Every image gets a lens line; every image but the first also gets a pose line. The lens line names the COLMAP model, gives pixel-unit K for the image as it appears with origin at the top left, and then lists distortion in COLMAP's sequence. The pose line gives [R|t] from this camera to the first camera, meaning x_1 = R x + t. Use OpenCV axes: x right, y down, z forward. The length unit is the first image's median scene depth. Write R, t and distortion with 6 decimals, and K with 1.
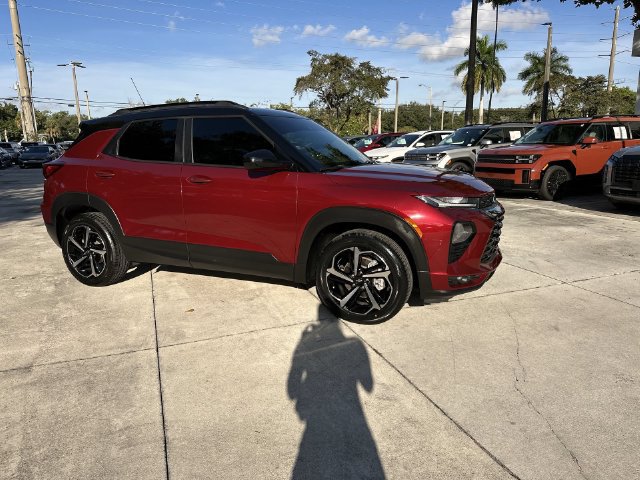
lens RADIAL K [[451.6, 0, 317.0], [0, 451.6, 238.0], [0, 0, 1]] dist [0.033117, -0.046512]
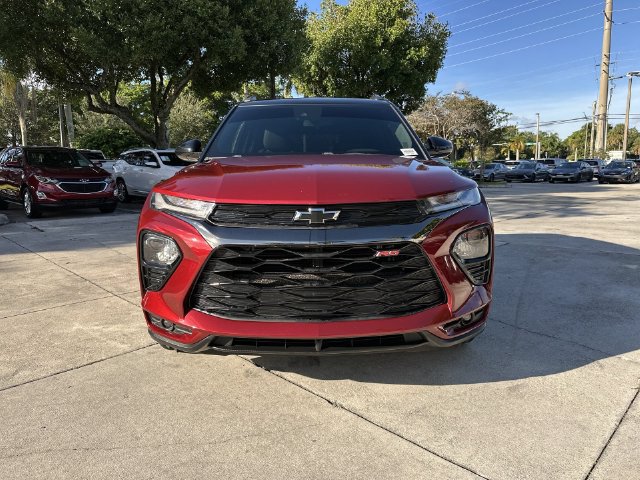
lens RADIAL K [[451.6, 0, 322.4], [0, 451.6, 236.1], [0, 0, 1]] dist [0.033117, -0.046512]
pose [[0.410715, 0.142857, -0.900503, 0.299710], [-0.181891, 0.980634, 0.072610, -0.036276], [0.893437, 0.133972, 0.428745, 0.275943]]
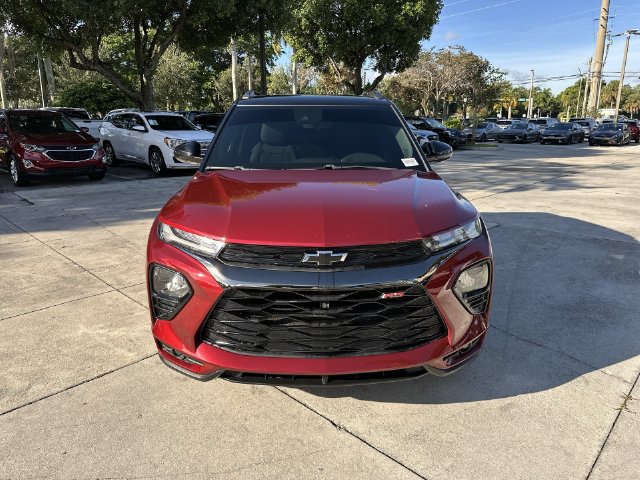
lens RADIAL K [[451.6, 0, 320.3], [0, 451.6, 236.1], [0, 0, 1]] dist [0.033117, -0.046512]
pose [[0.427971, 0.234494, -0.872842, 0.293995], [-0.192078, 0.967292, 0.165688, -0.069611], [0.883146, 0.096744, 0.459014, 0.262705]]
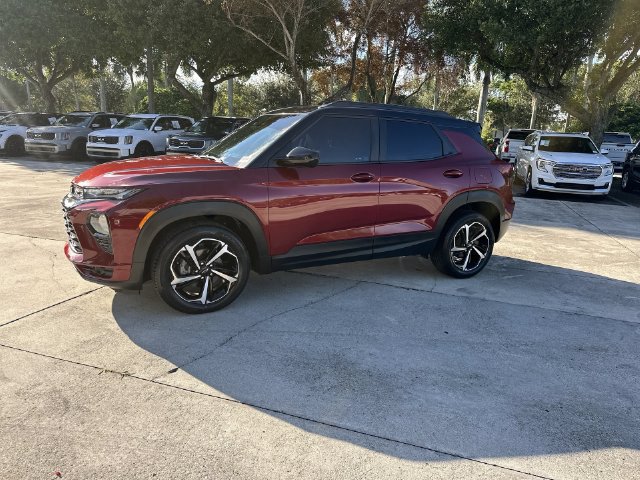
lens RADIAL K [[451.6, 0, 318.1], [0, 451.6, 236.3], [0, 0, 1]] dist [0.033117, -0.046512]
pose [[-0.633183, 0.156632, -0.757988, 0.287551], [-0.191339, 0.917239, 0.349375, -0.156251], [0.749979, 0.366251, -0.550810, 0.698659]]
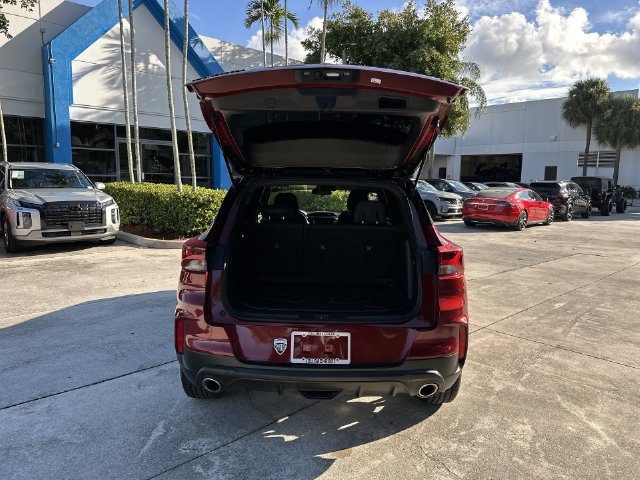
lens RADIAL K [[451.6, 0, 321.6], [0, 451.6, 240.9], [0, 0, 1]] dist [0.033117, -0.046512]
pose [[-0.389048, -0.112077, 0.914374, -0.453304], [0.176961, 0.964994, 0.193575, -0.135264], [-0.904061, 0.237118, -0.355596, 0.585323]]
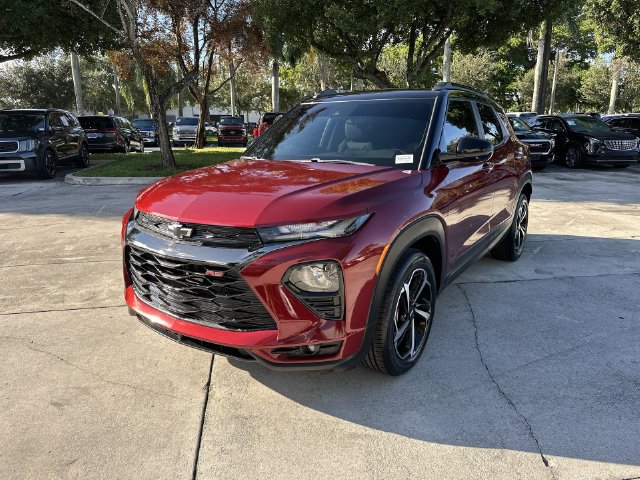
lens RADIAL K [[451.6, 0, 315.1], [0, 451.6, 236.2], [0, 0, 1]] dist [0.033117, -0.046512]
pose [[-0.206999, 0.245769, -0.946968, 0.326198], [-0.190811, 0.939203, 0.285463, -0.101996], [0.959553, 0.239783, -0.147519, 0.444184]]
